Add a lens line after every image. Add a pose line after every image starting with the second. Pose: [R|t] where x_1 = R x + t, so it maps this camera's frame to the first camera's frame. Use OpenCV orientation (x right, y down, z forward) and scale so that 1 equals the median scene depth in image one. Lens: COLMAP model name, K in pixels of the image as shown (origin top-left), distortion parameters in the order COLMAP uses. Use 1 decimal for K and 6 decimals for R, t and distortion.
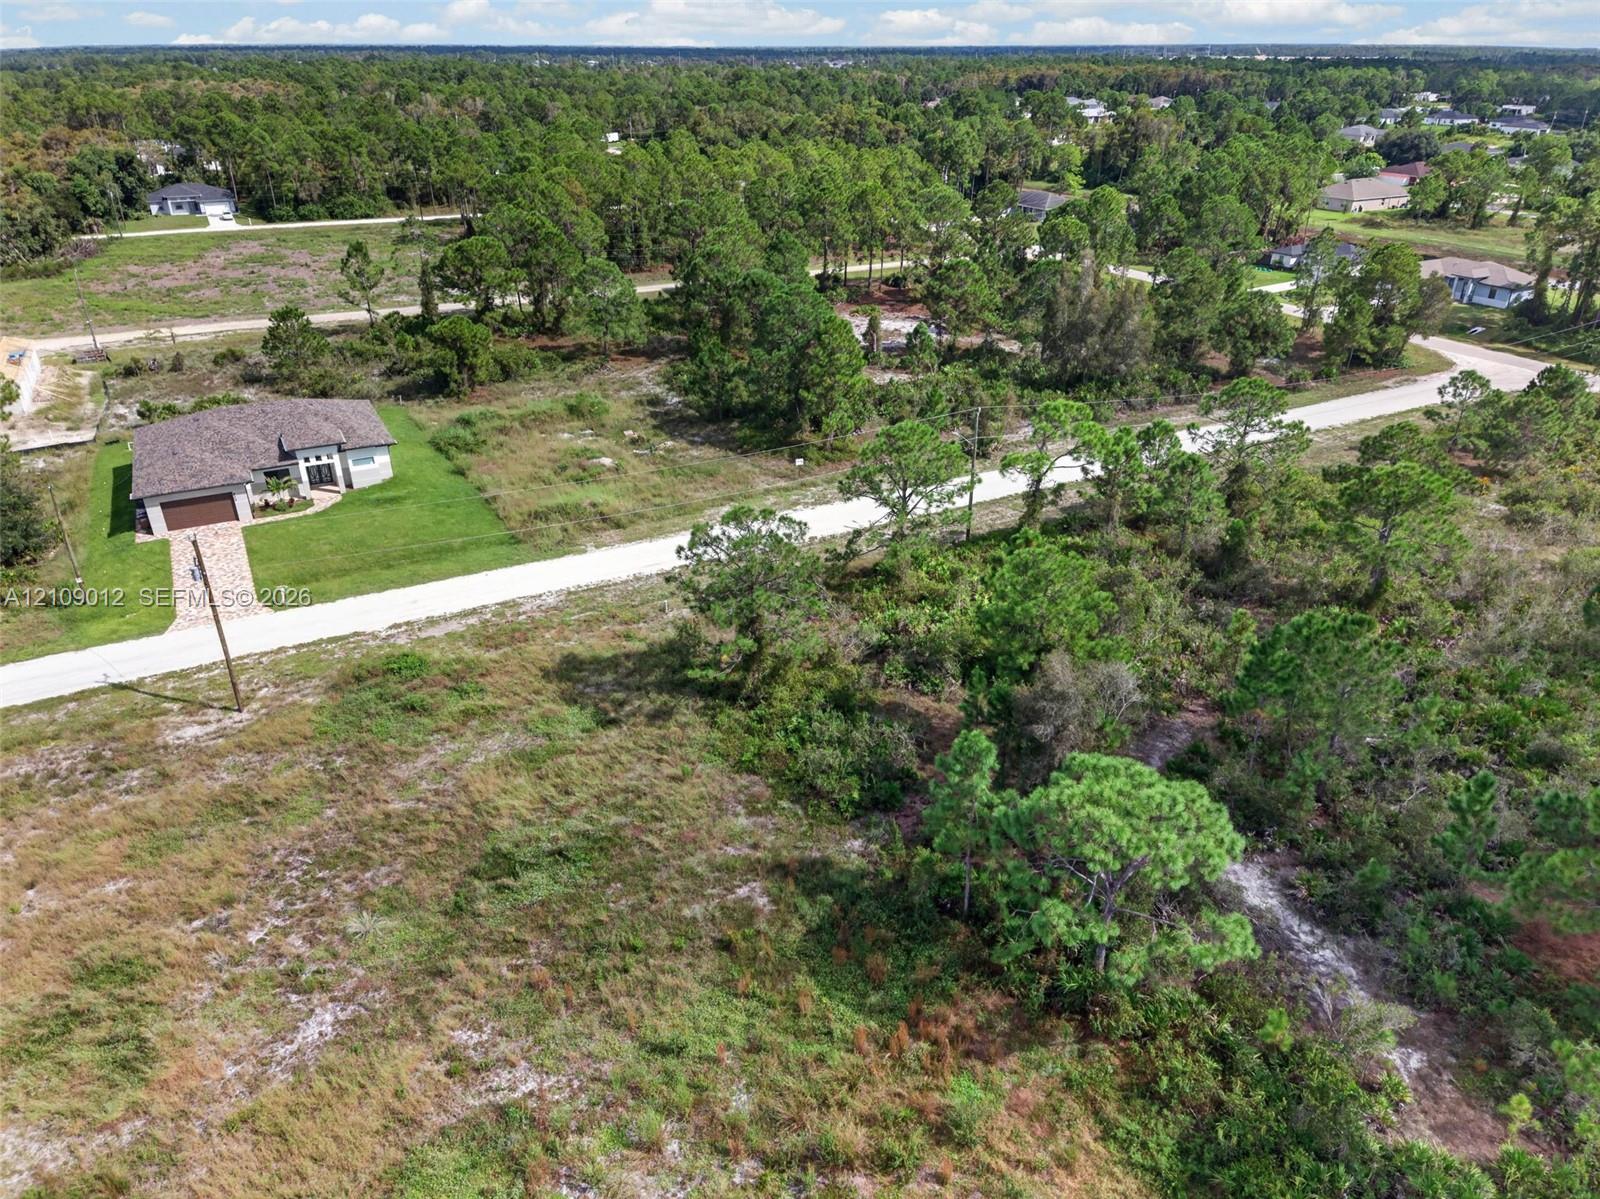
lens RADIAL K [[1071.4, 0, 800.0], [0, 1071.4, 599.5], [0, 0, 1]] dist [0.104679, -0.112682]
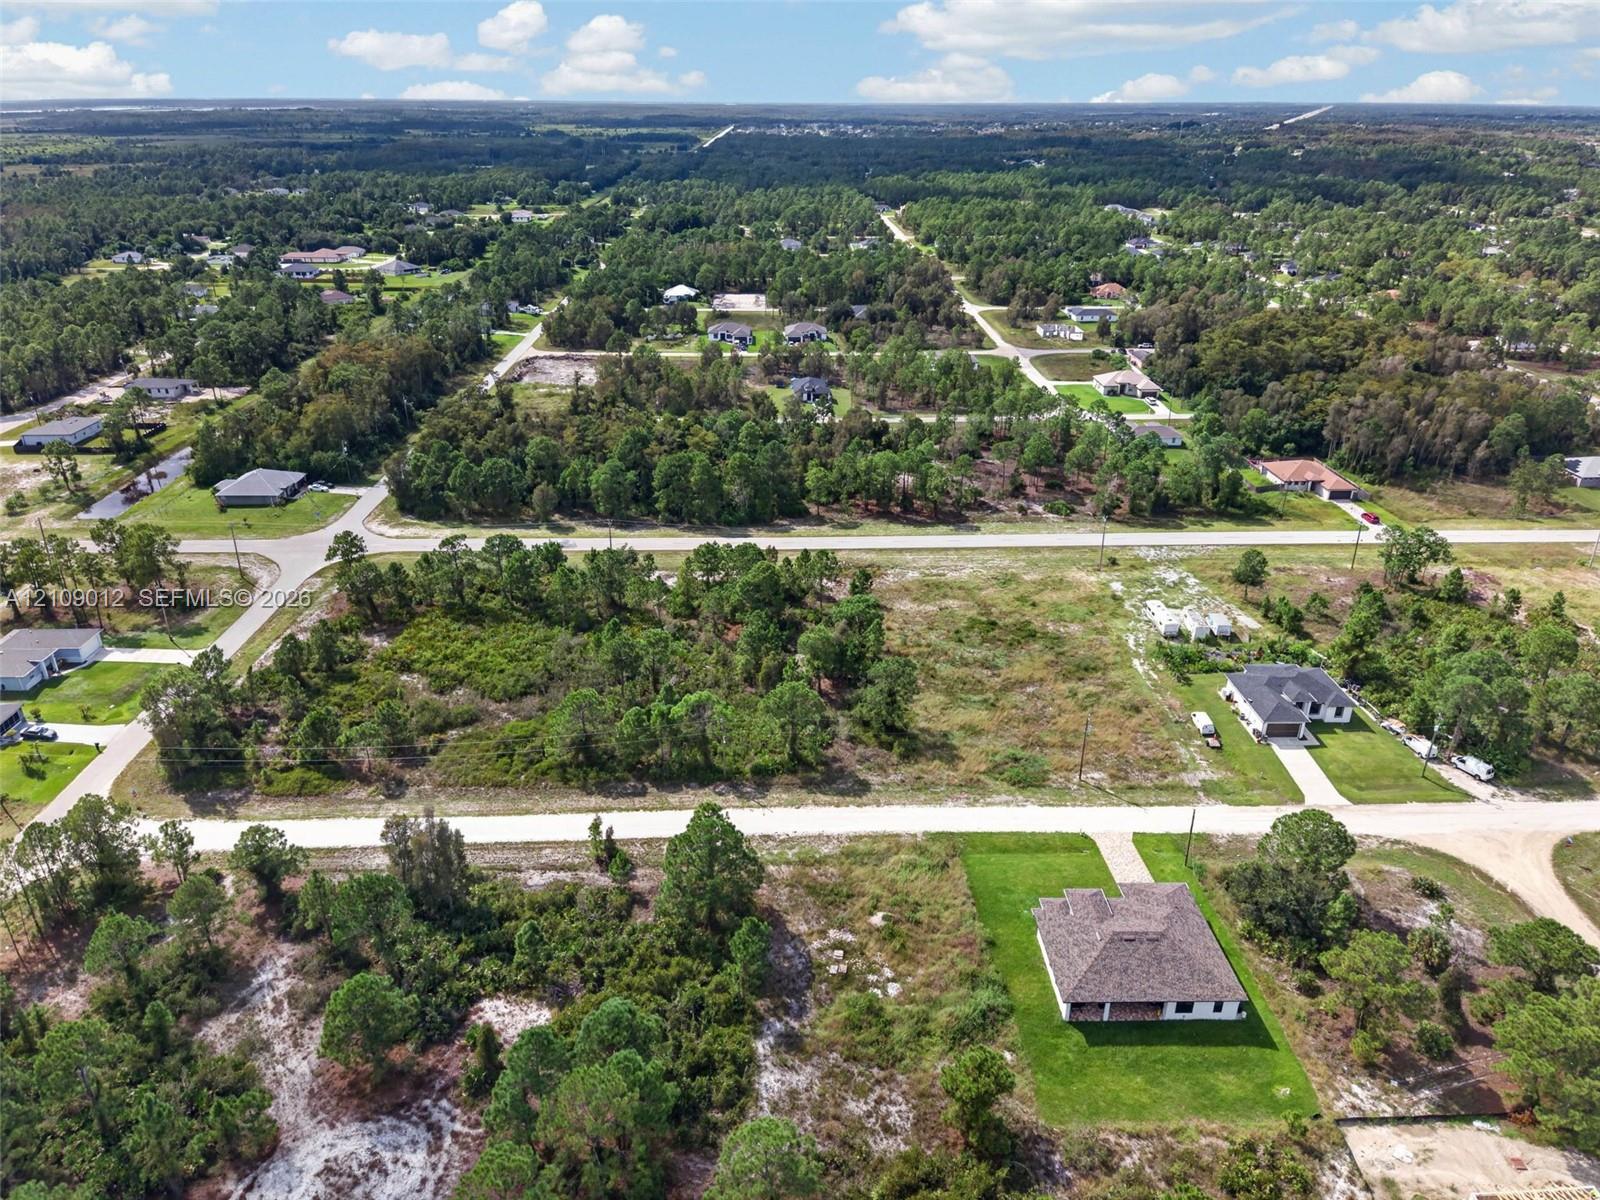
lens RADIAL K [[1071.4, 0, 800.0], [0, 1071.4, 600.0], [0, 0, 1]] dist [0.104679, -0.112682]
pose [[-0.894997, -0.189029, 0.404039, -0.551849], [0.201461, 0.636844, 0.744206, -1.371065], [-0.397986, 0.747461, -0.531892, 1.454151]]
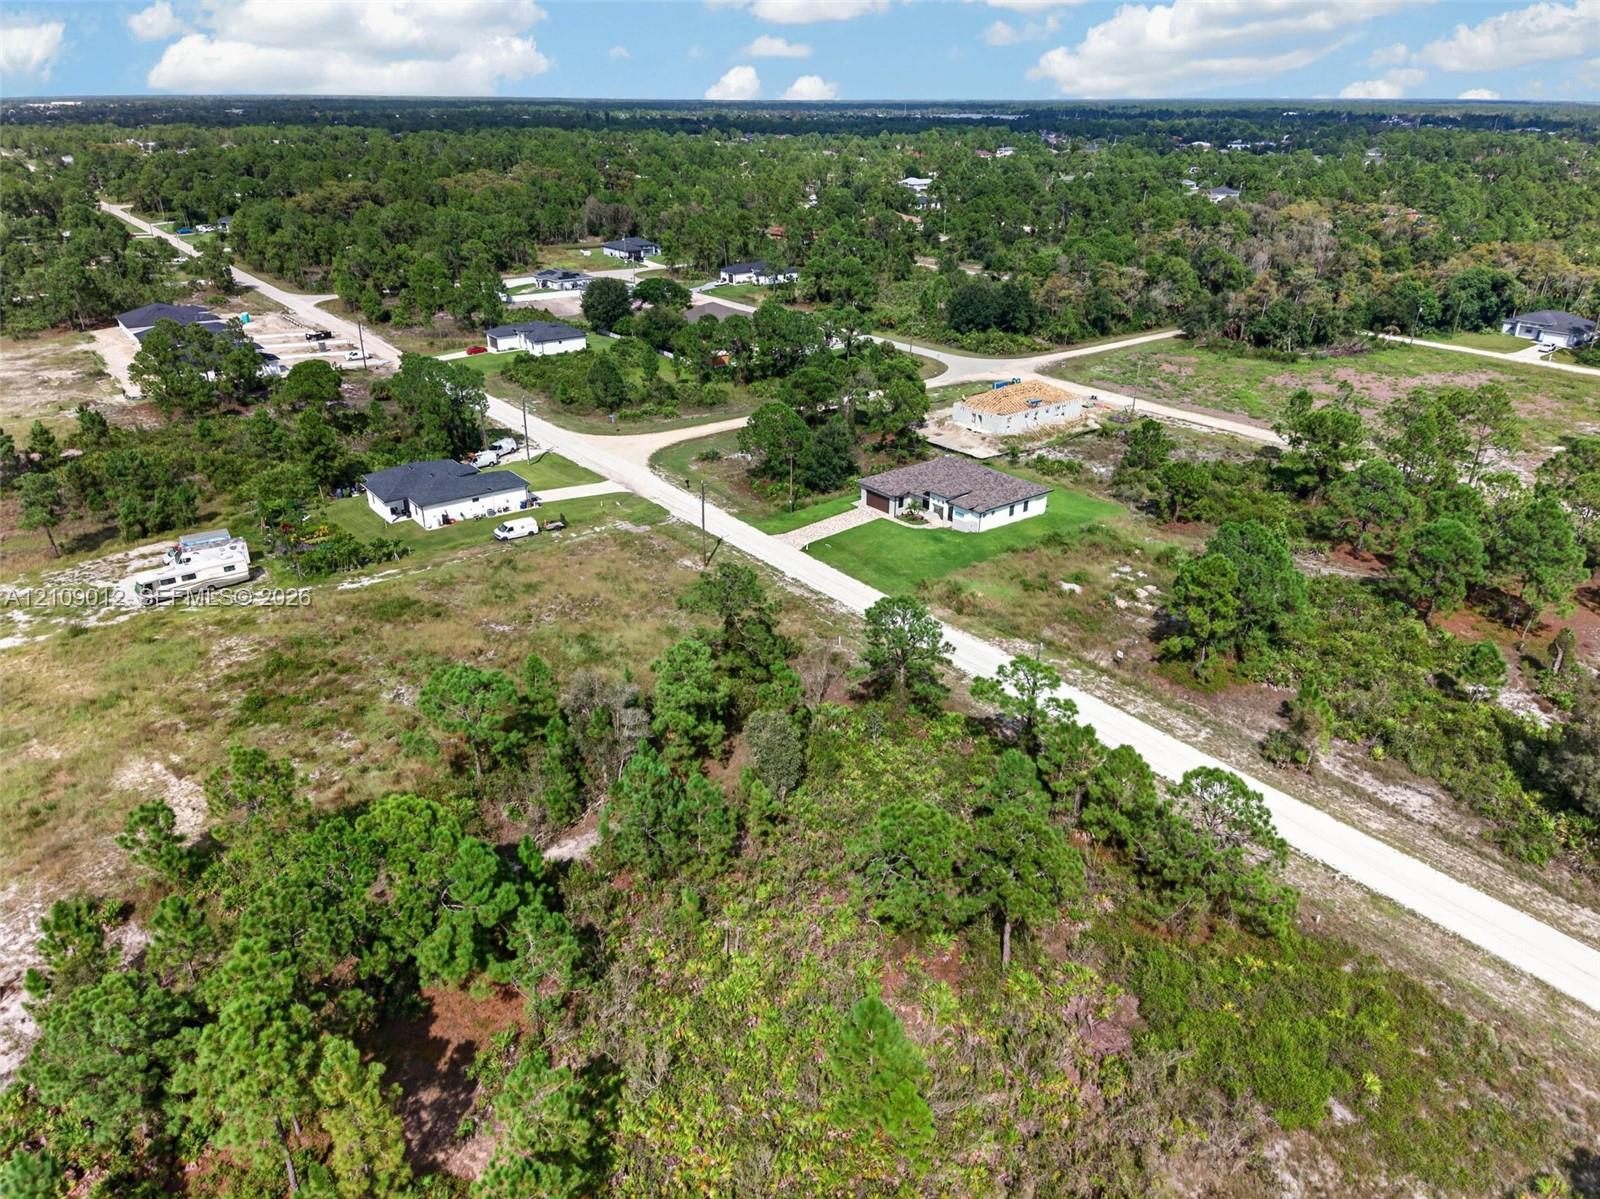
lens RADIAL K [[1065.6, 0, 800.1], [0, 1065.6, 625.9], [0, 0, 1]] dist [0.060921, -0.062980]
pose [[0.161636, 0.437267, -0.884687, 0.879436], [-0.451766, 0.829809, 0.327604, -0.355604], [0.877372, 0.346719, 0.331669, 0.337134]]
